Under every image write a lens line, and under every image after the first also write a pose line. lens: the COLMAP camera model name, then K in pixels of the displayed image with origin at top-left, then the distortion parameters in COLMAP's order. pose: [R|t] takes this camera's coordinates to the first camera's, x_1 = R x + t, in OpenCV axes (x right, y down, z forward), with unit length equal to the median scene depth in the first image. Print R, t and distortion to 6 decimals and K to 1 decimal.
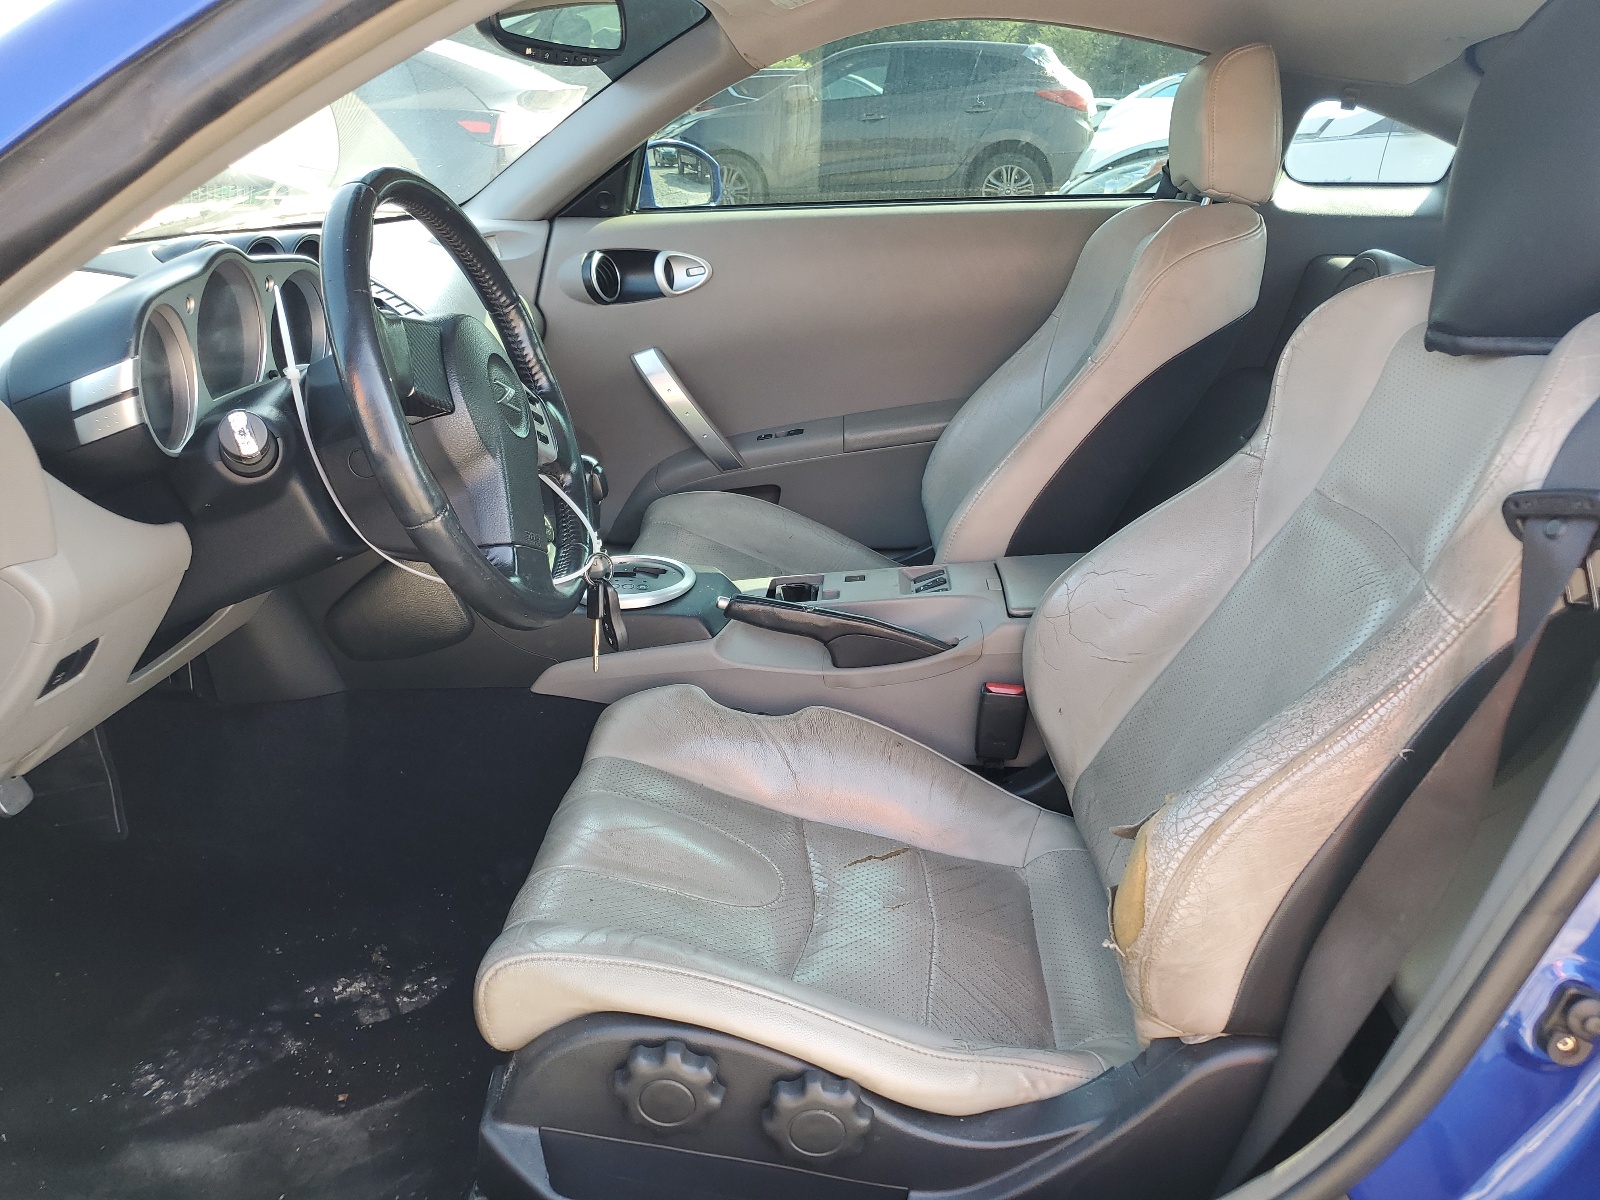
lens RADIAL K [[1276.8, 0, 800.0], [0, 1276.8, 600.0], [0, 0, 1]] dist [0.001890, 0.000729]
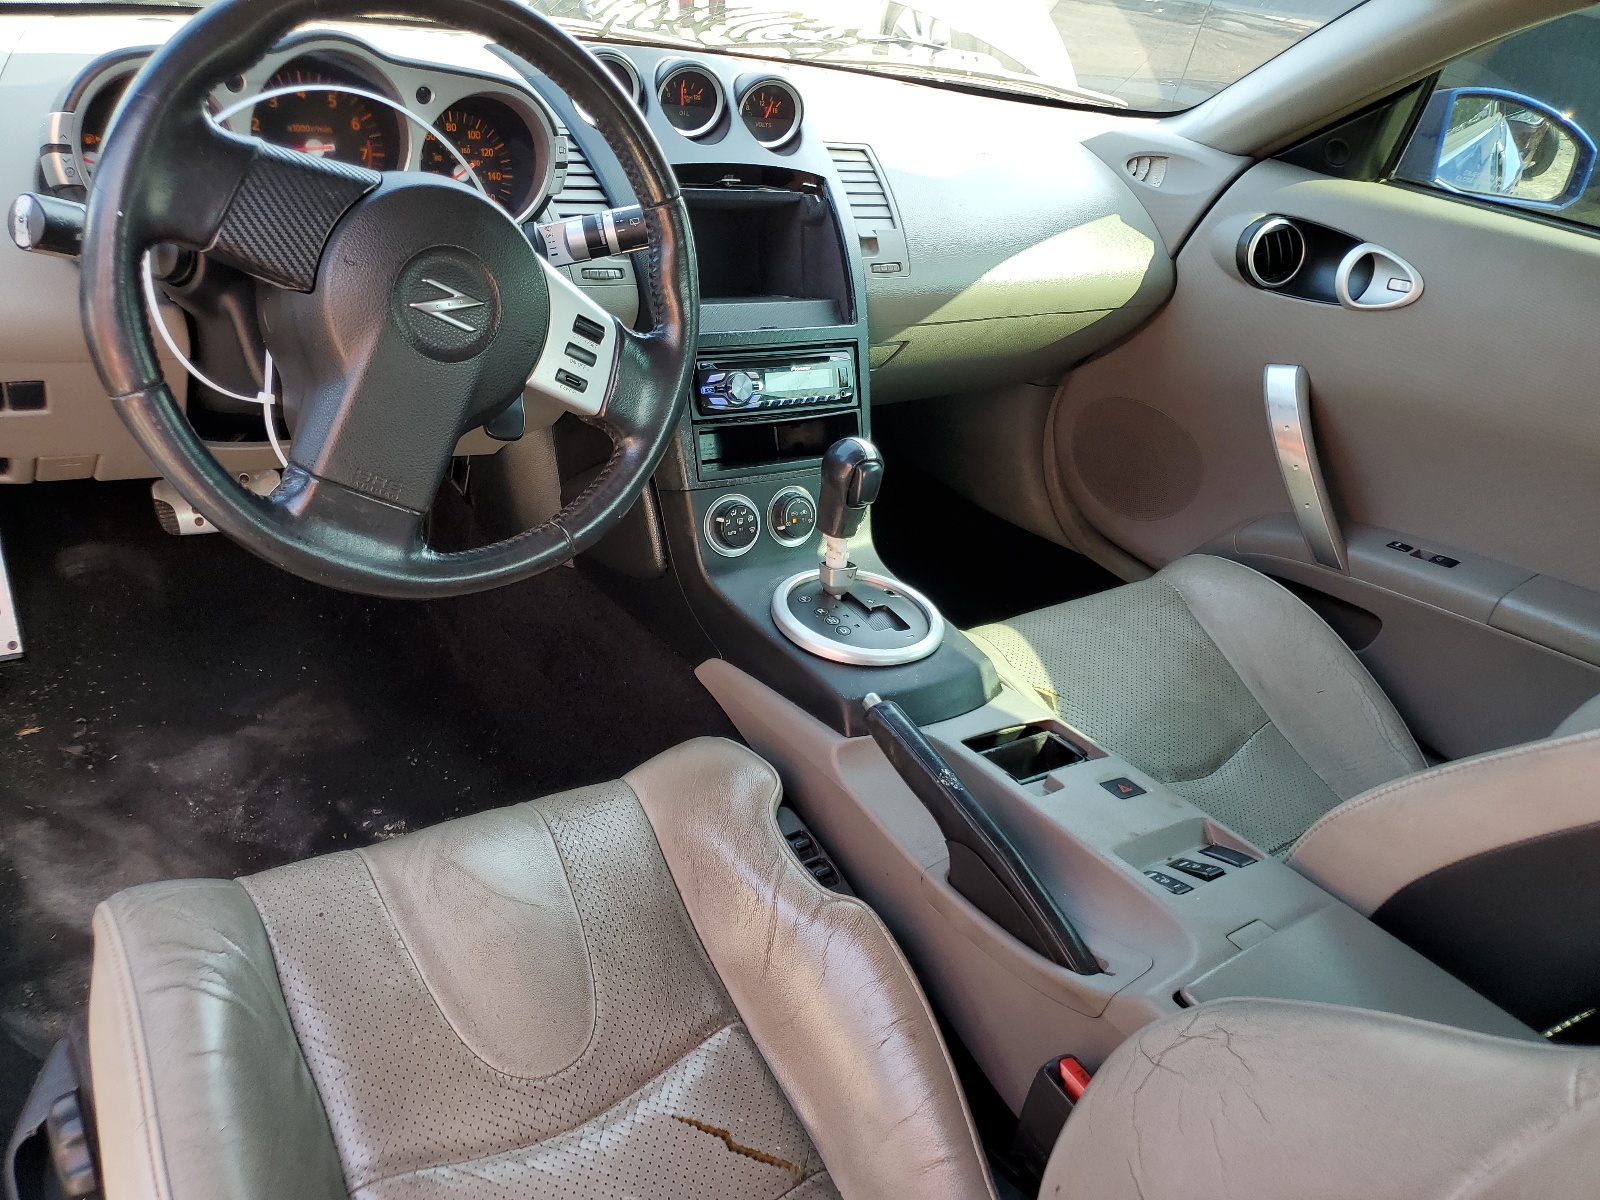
lens RADIAL K [[1276.8, 0, 800.0], [0, 1276.8, 600.0], [0, 0, 1]] dist [0.001890, 0.000729]
pose [[0.622520, 0.474317, -0.622489, 0.225242], [-0.425634, 0.872681, 0.239300, -0.137991], [0.656738, 0.115983, 0.745147, 0.299565]]
